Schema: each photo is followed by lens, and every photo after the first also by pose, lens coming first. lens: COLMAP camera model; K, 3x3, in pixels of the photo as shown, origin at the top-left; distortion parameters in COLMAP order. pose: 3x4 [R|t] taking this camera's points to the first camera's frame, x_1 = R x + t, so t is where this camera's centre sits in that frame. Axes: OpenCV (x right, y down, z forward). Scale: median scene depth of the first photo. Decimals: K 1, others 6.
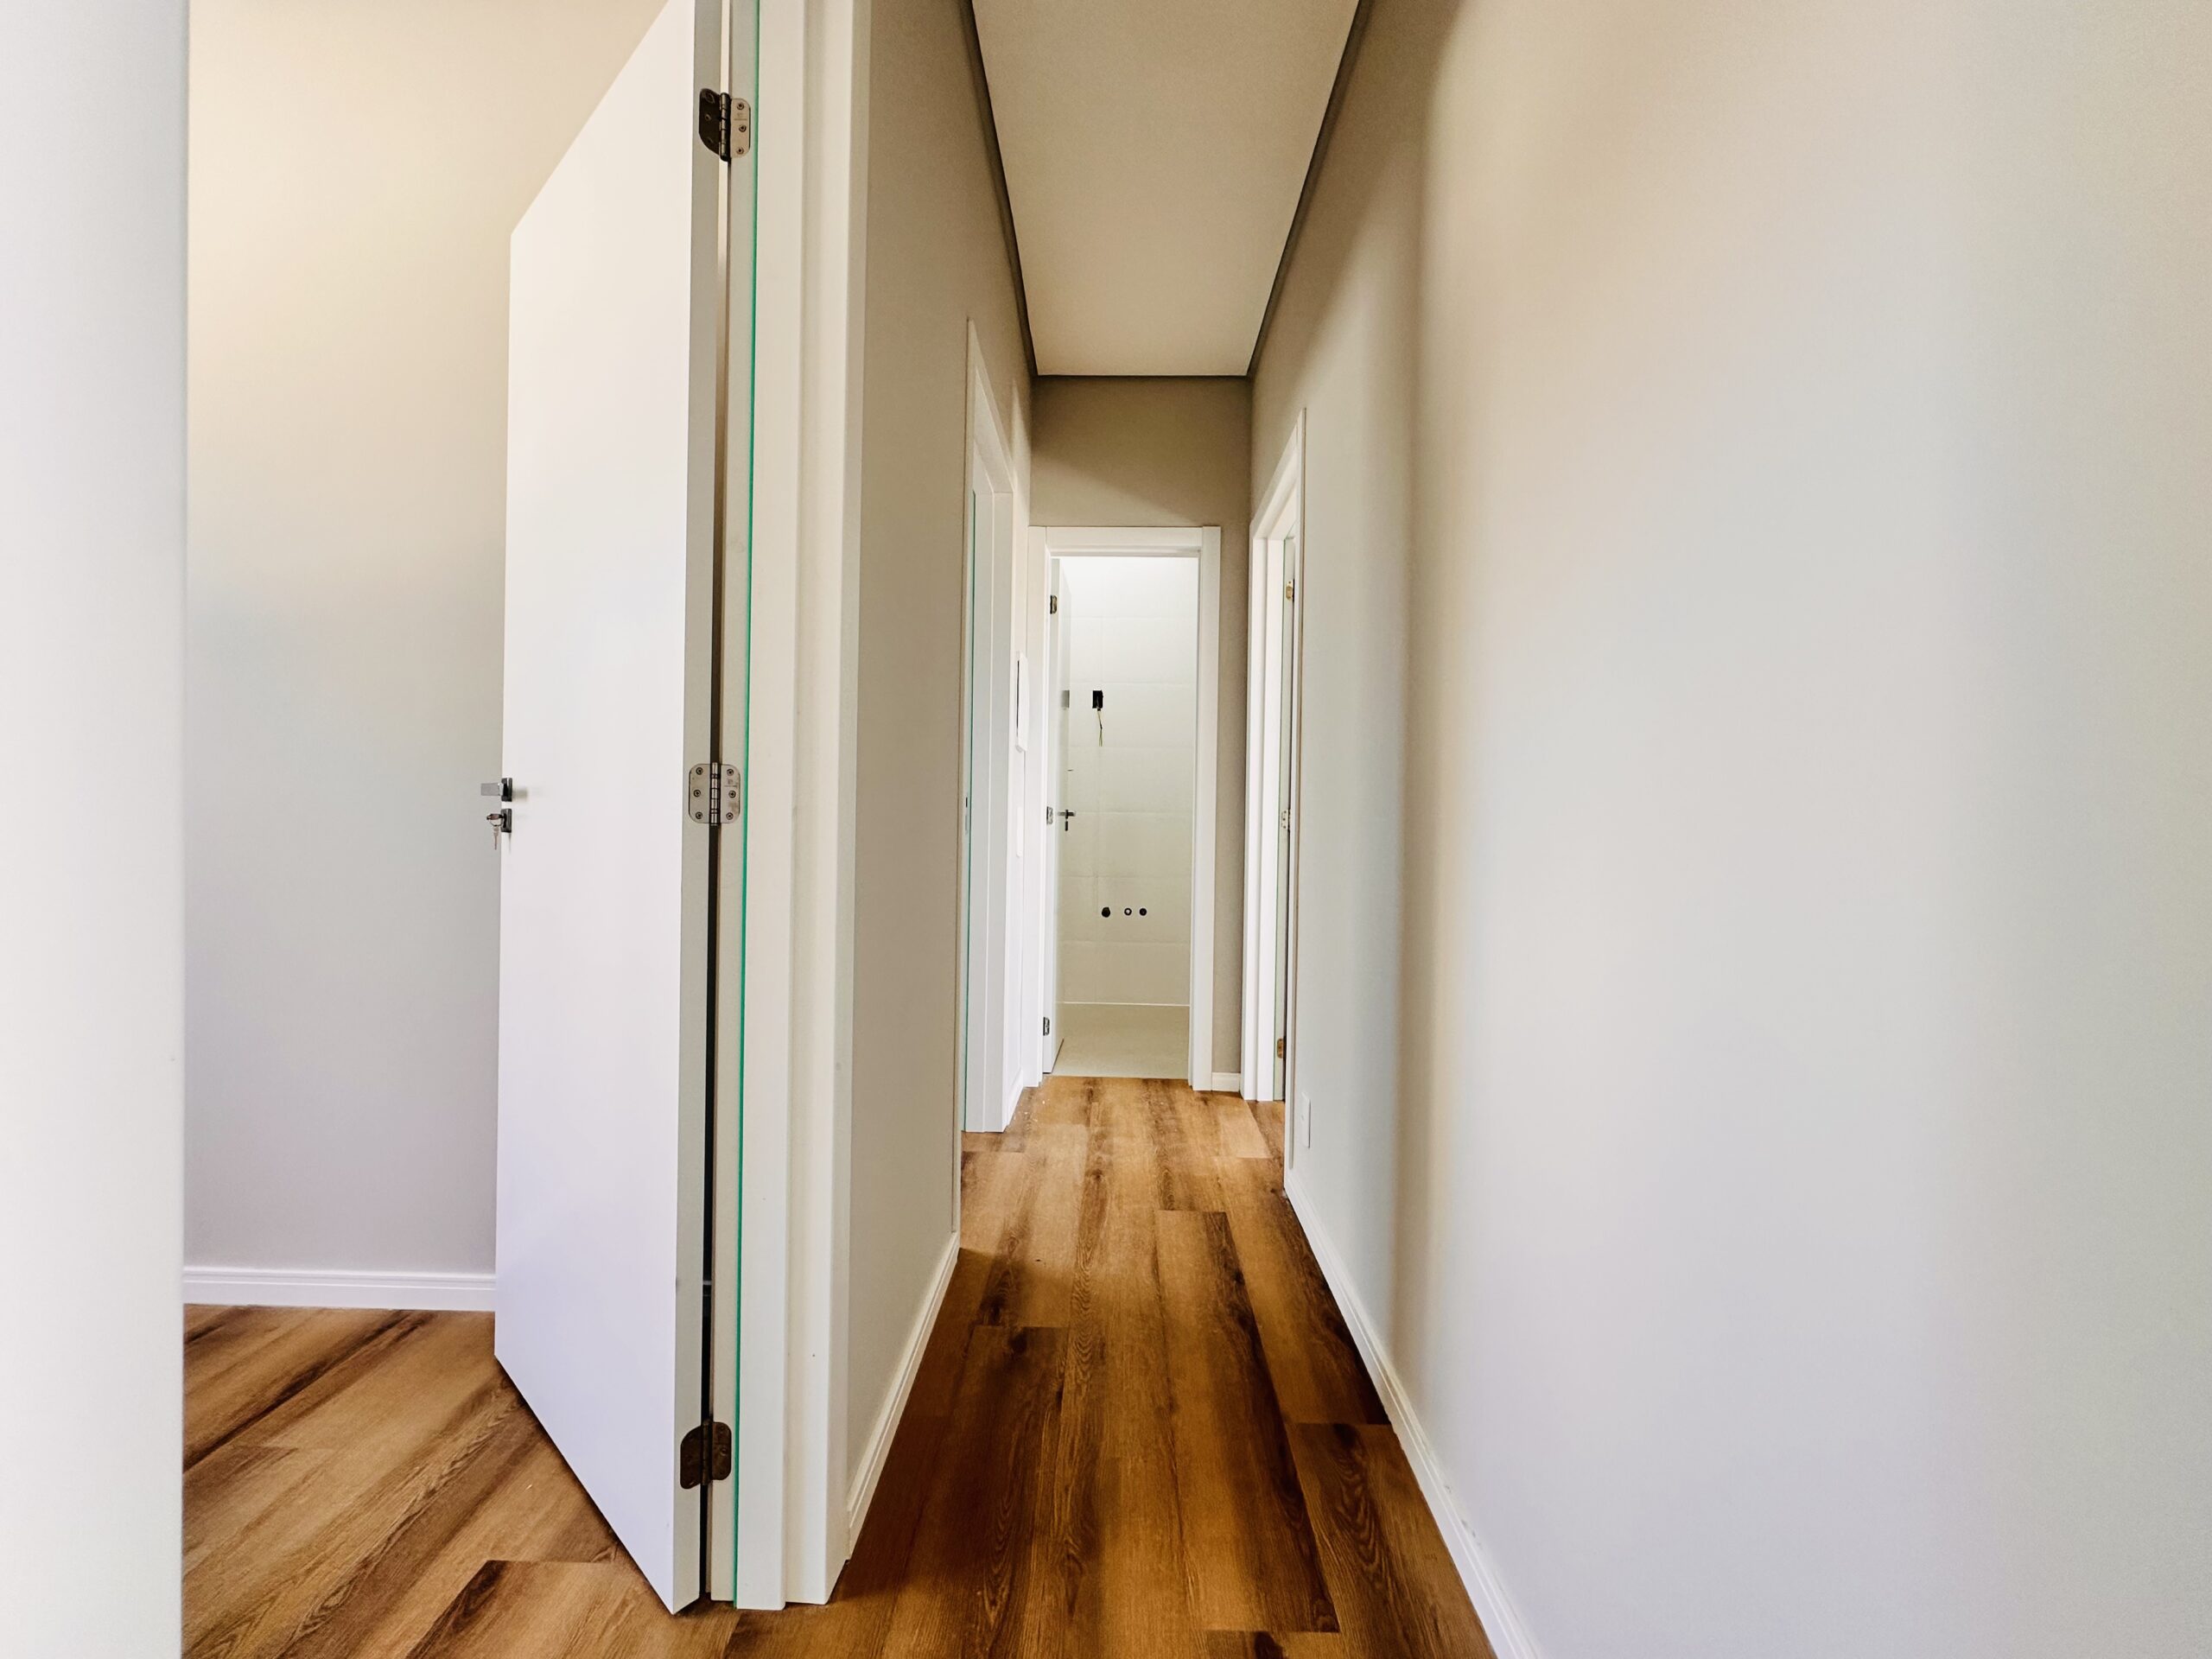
lens RADIAL K [[889.7, 0, 1105.5], [0, 889.7, 820.6], [0, 0, 1]] dist [-0.004066, 0.001829]
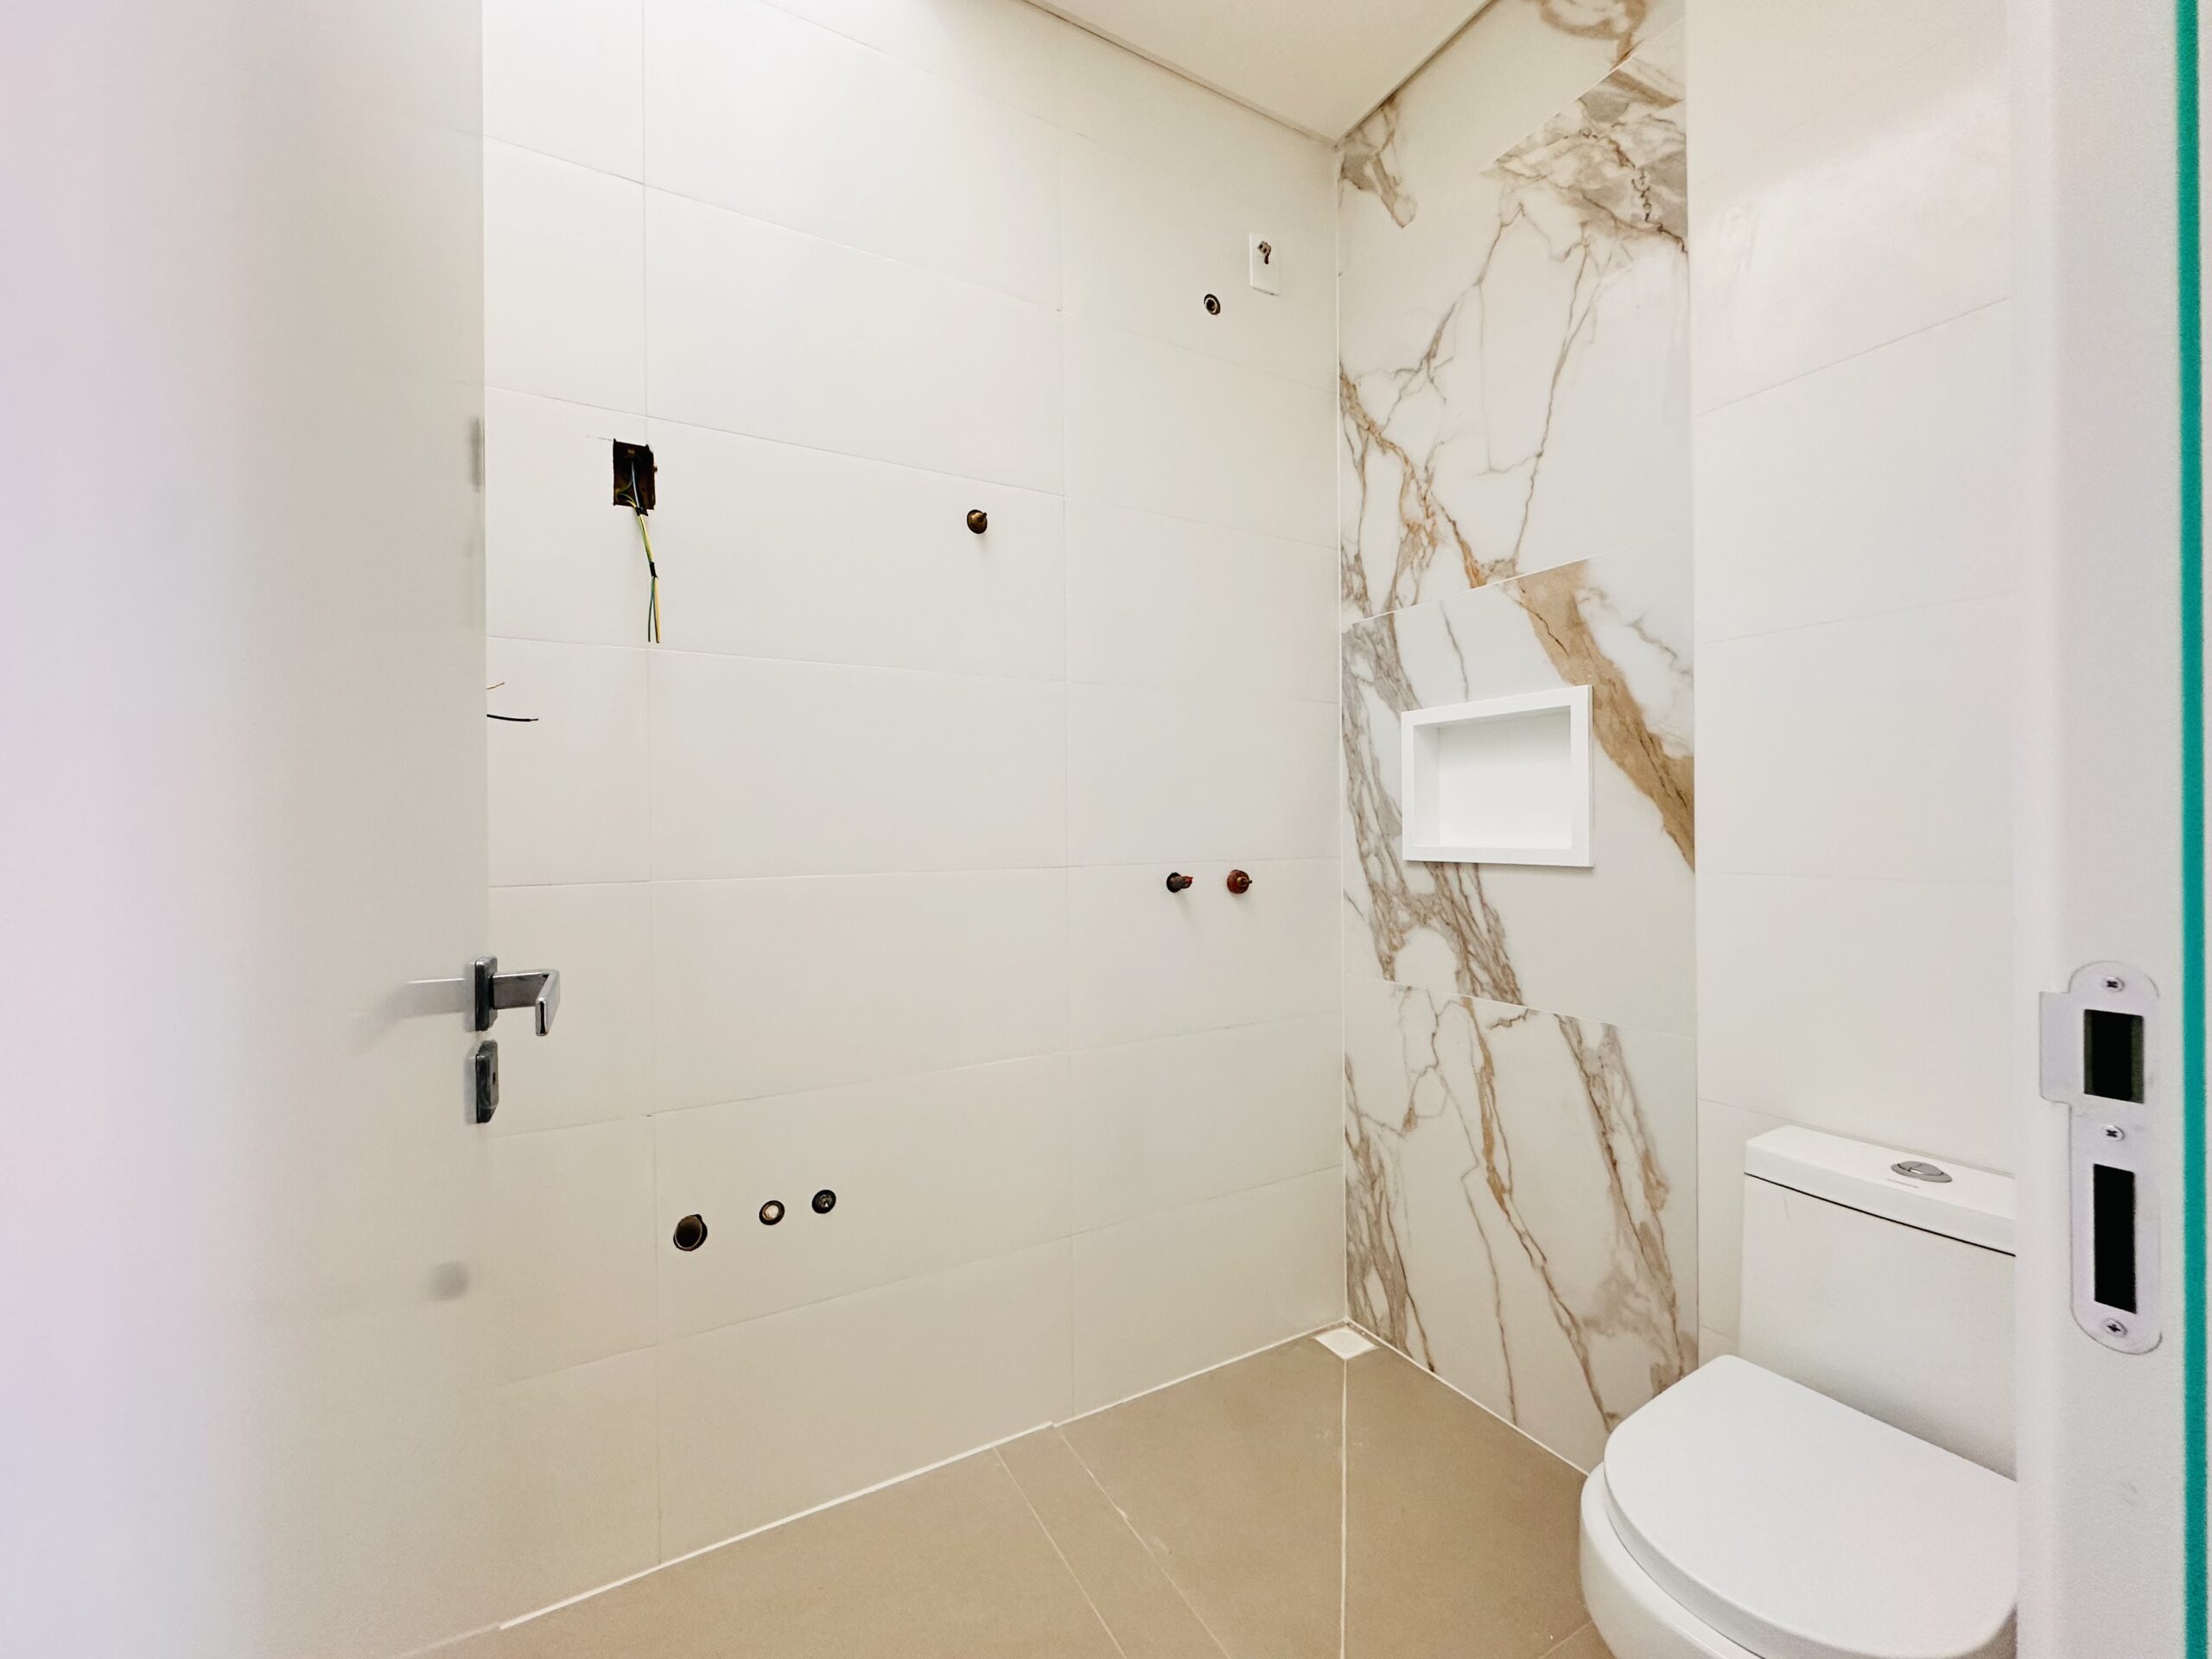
lens RADIAL K [[889.7, 0, 1105.2], [0, 889.7, 836.5], [0, 0, 1]] dist [-0.004066, 0.001829]
pose [[0.864602, -0.026608, 0.501752, -0.023747], [0.029387, 0.999565, 0.002368, -0.020108], [-0.501597, 0.012698, 0.865008, 0.688445]]
